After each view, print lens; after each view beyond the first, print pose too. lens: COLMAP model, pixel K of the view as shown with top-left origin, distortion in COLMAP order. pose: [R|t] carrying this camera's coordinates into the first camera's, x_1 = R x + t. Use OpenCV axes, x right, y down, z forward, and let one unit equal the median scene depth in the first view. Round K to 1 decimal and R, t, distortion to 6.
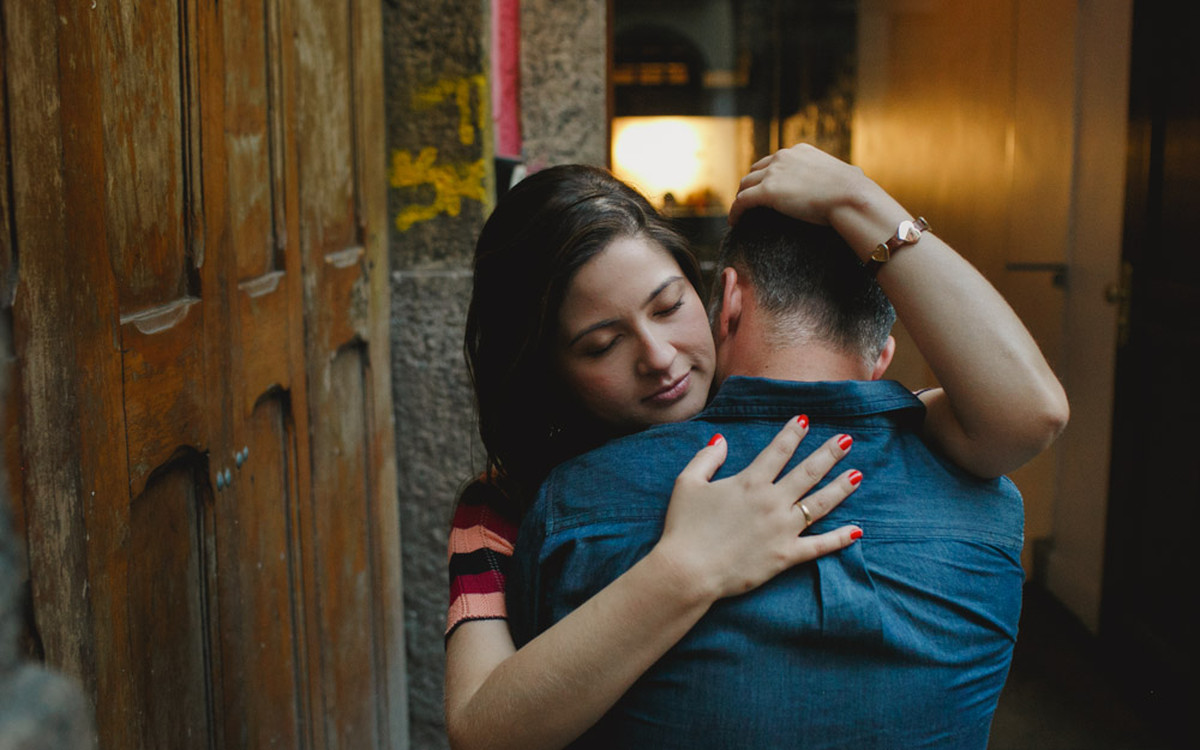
lens RADIAL K [[1406.5, 0, 600.0], [0, 1406.5, 375.0], [0, 0, 1]] dist [-0.003424, -0.029265]
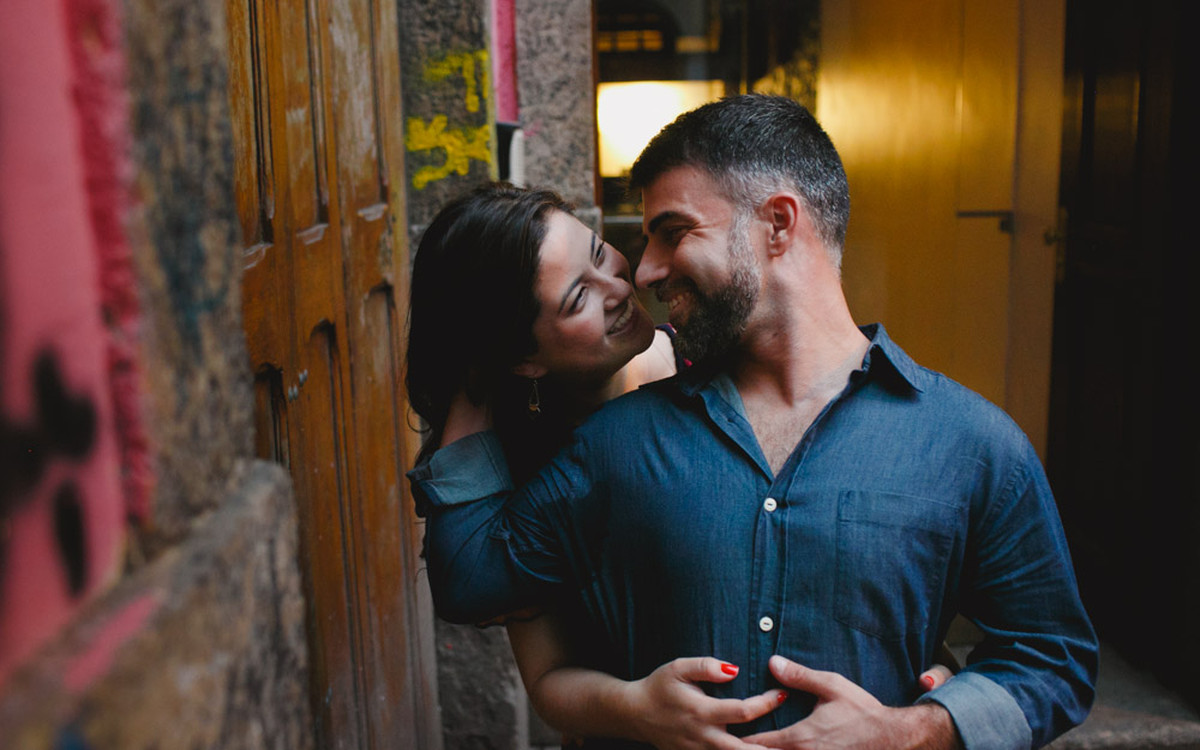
lens RADIAL K [[1406.5, 0, 600.0], [0, 1406.5, 375.0], [0, 0, 1]] dist [-0.003424, -0.029265]
pose [[0.999654, -0.021091, 0.015738, -0.015572], [0.020680, 0.999453, 0.025788, 0.024182], [-0.016274, -0.025454, 0.999544, -0.162547]]
